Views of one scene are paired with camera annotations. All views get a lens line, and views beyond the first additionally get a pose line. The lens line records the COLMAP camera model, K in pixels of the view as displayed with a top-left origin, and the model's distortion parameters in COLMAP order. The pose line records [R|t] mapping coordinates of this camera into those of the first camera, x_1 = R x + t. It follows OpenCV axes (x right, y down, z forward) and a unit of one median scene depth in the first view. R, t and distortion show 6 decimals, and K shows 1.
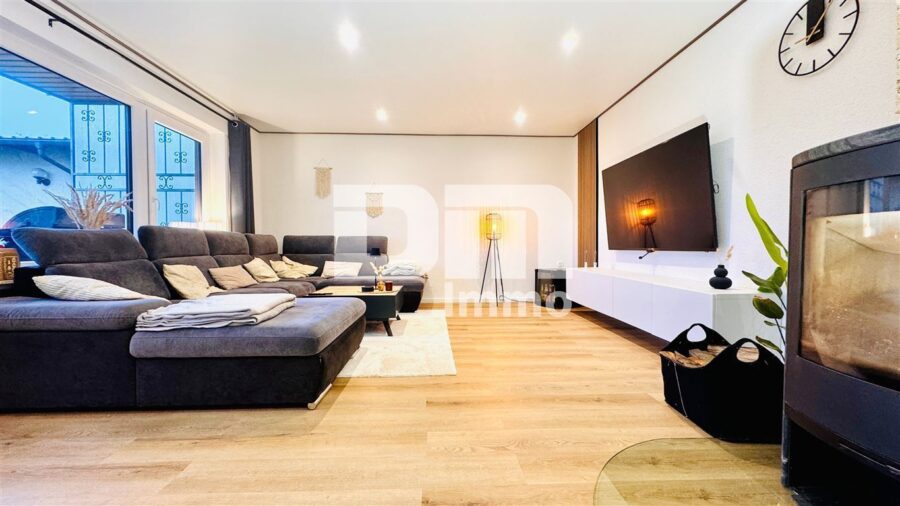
lens RADIAL K [[356.9, 0, 448.0], [0, 356.9, 254.5], [0, 0, 1]] dist [-0.003244, -0.000258]
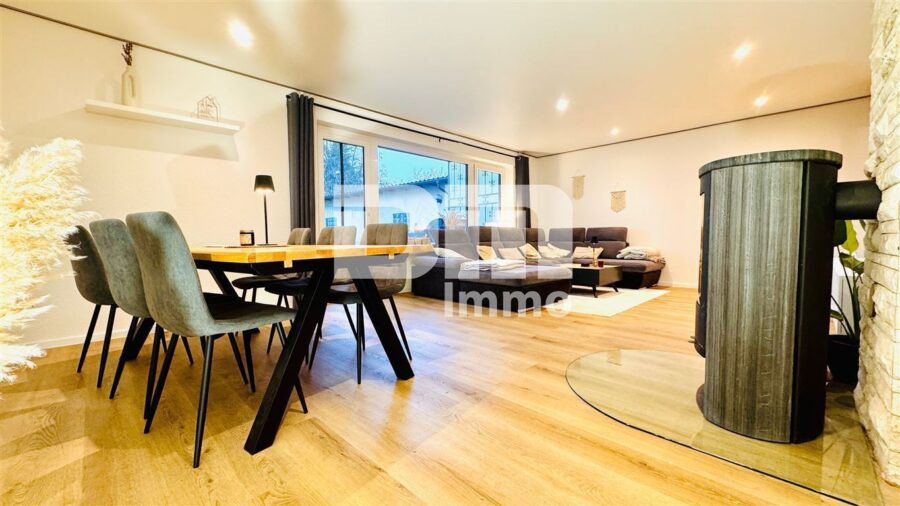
lens RADIAL K [[356.9, 0, 448.0], [0, 356.9, 254.5], [0, 0, 1]] dist [-0.003244, -0.000258]
pose [[0.675392, 0.028766, -0.736898, 0.361060], [-0.010149, 0.999507, 0.029715, 0.014008], [0.737389, -0.012591, 0.675351, -0.298784]]
